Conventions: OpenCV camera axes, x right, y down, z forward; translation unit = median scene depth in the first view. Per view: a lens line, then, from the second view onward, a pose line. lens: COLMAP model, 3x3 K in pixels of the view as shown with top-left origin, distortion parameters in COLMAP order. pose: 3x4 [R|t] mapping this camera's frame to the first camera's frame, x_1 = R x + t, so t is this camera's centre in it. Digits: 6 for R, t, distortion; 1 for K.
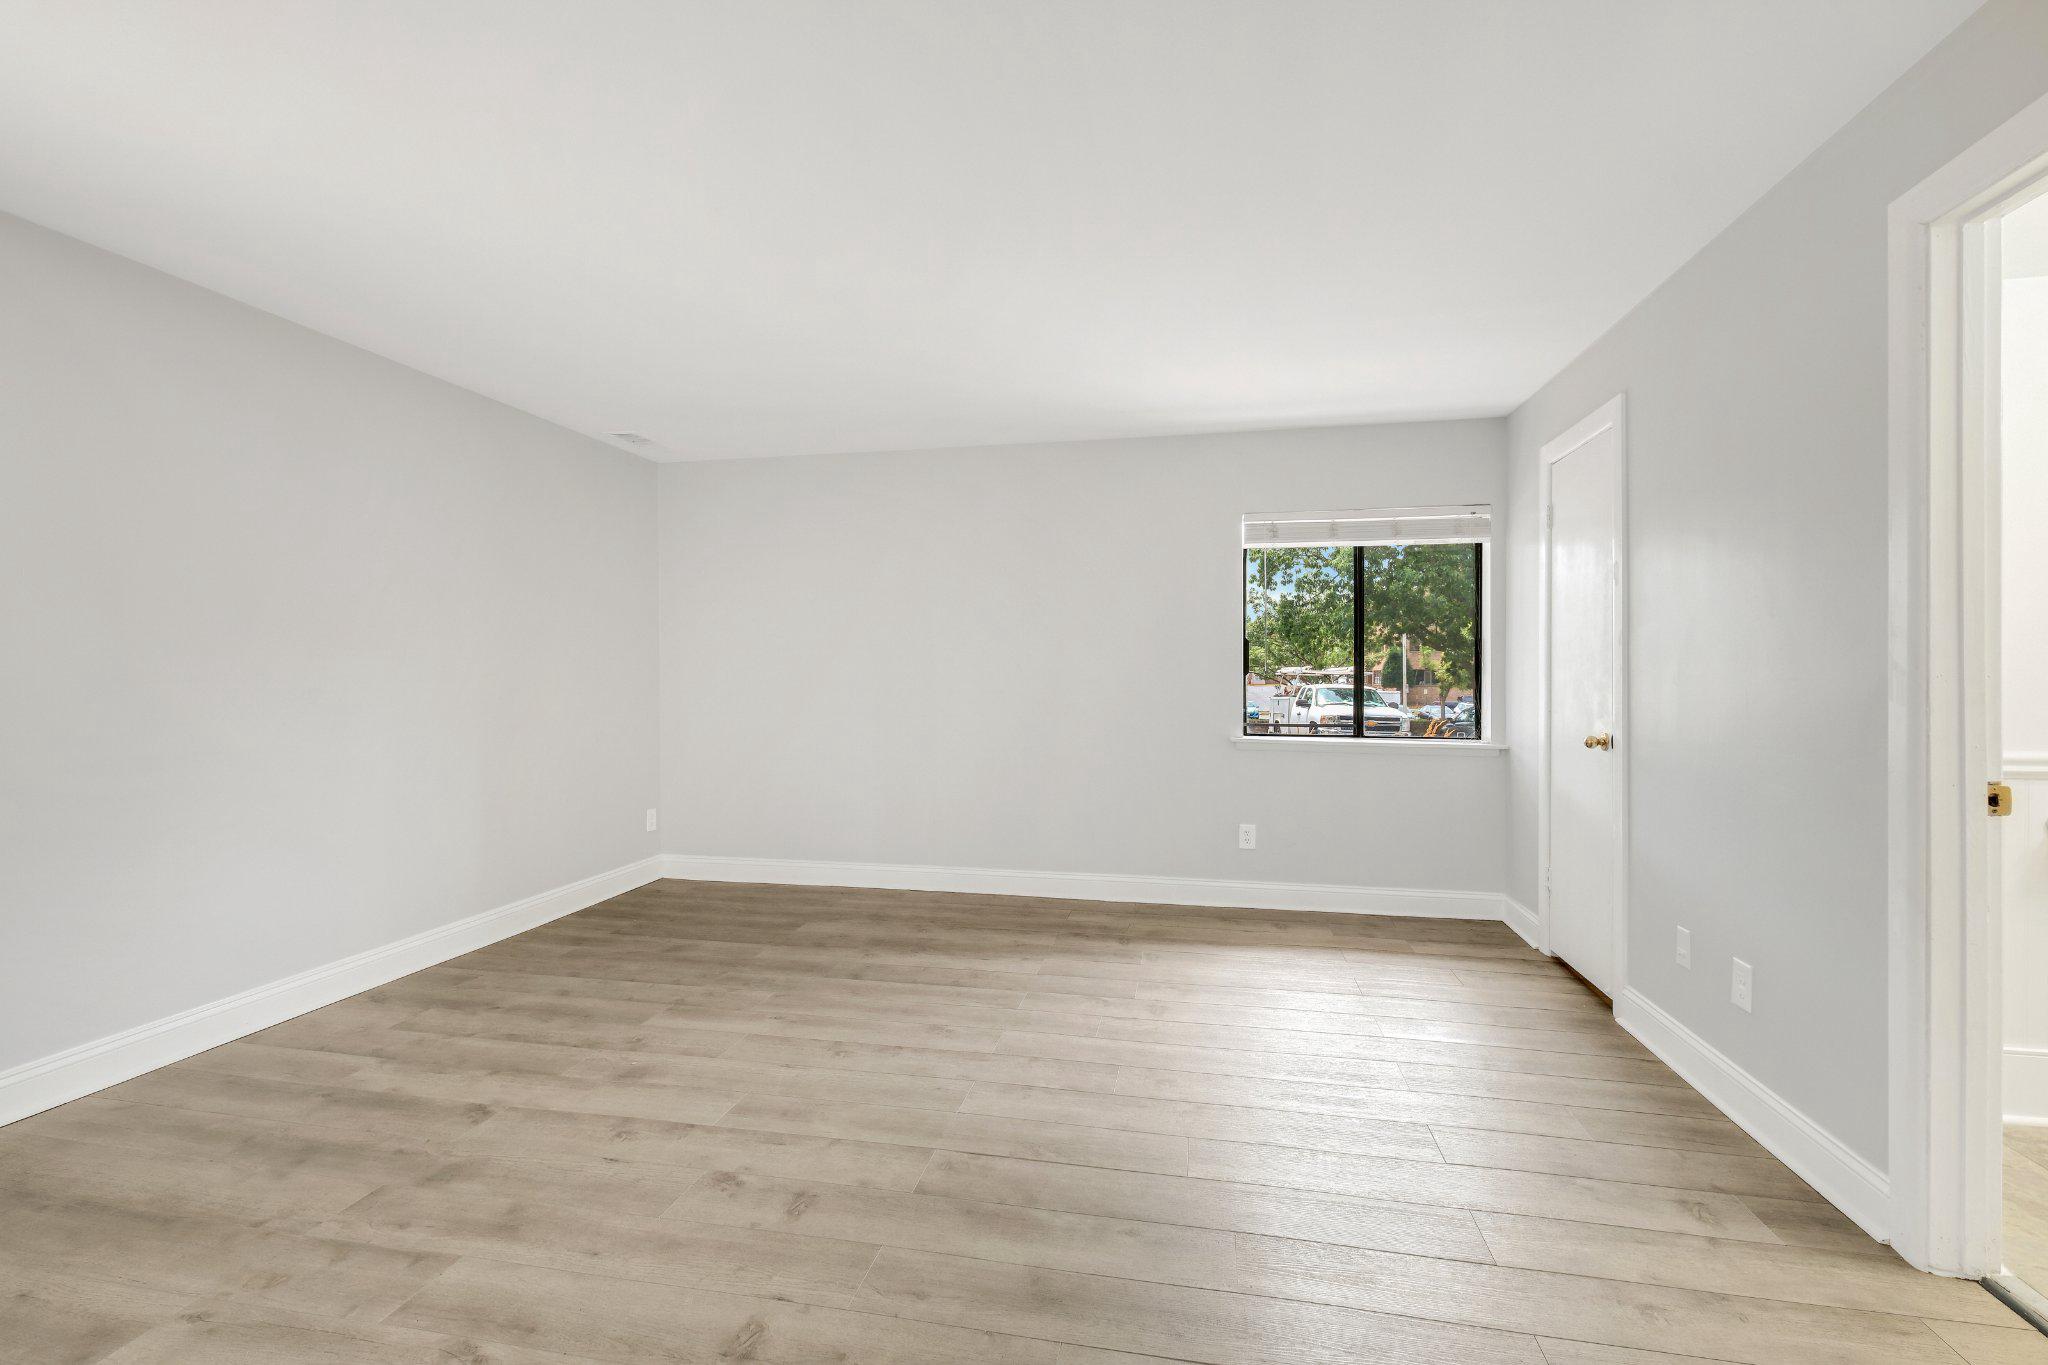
lens RADIAL K [[897.5, 0, 1028.7], [0, 897.5, 680.1], [0, 0, 1]] dist [0.013459, 0.000248]
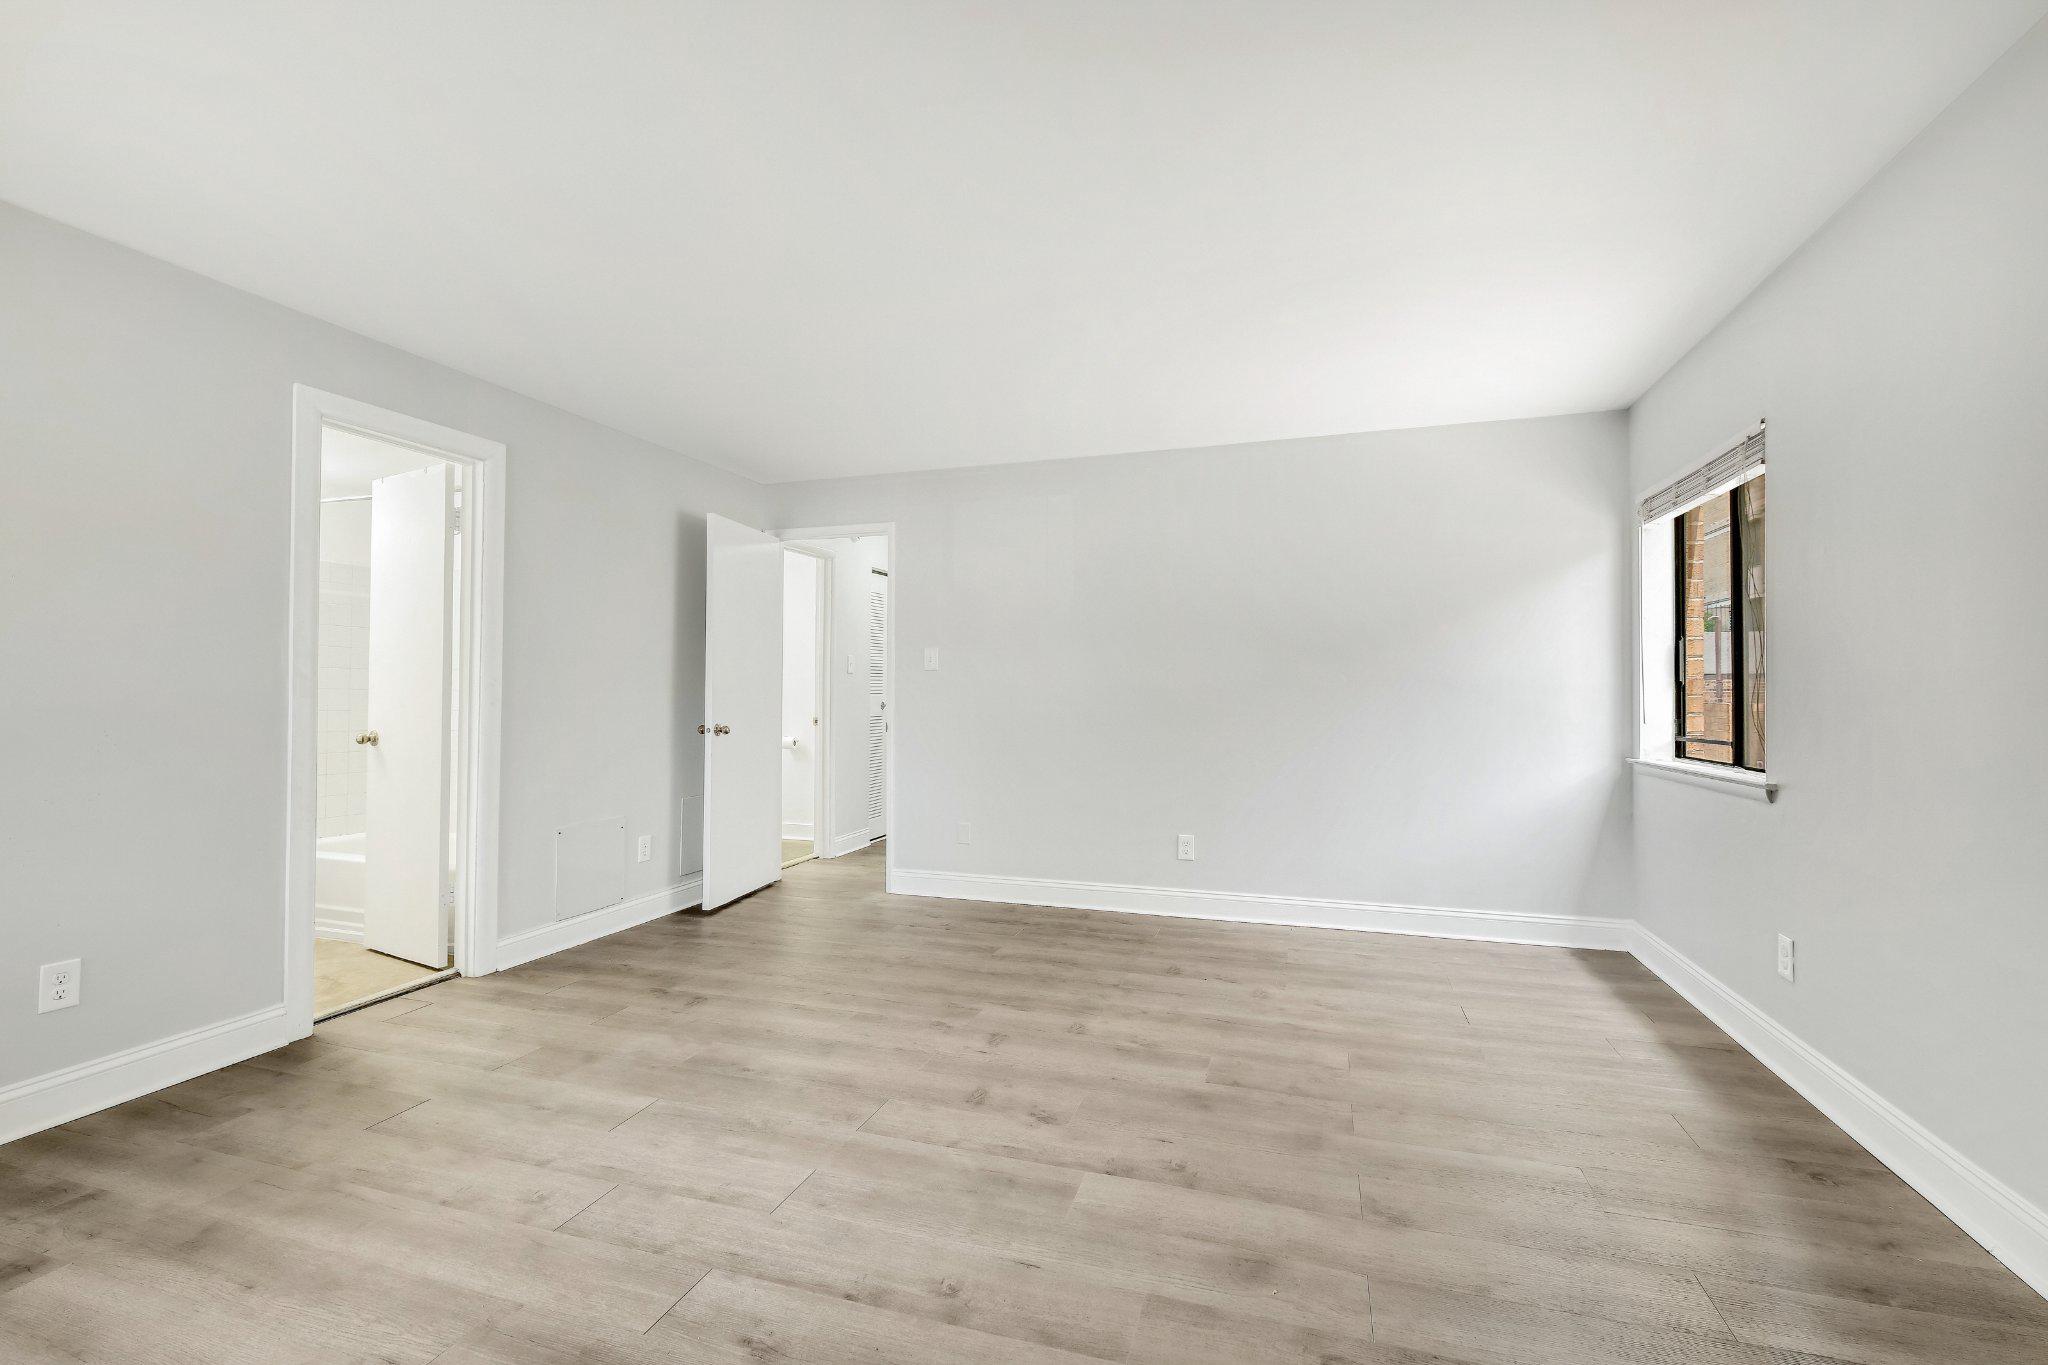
lens RADIAL K [[897.5, 0, 1021.1], [0, 897.5, 683.5], [0, 0, 1]] dist [0.013459, 0.000248]
pose [[-0.992786, 0.002830, 0.119867, -0.442091], [0.001813, 0.999961, -0.008598, 0.014950], [-0.119887, -0.008318, -0.992753, 2.133044]]
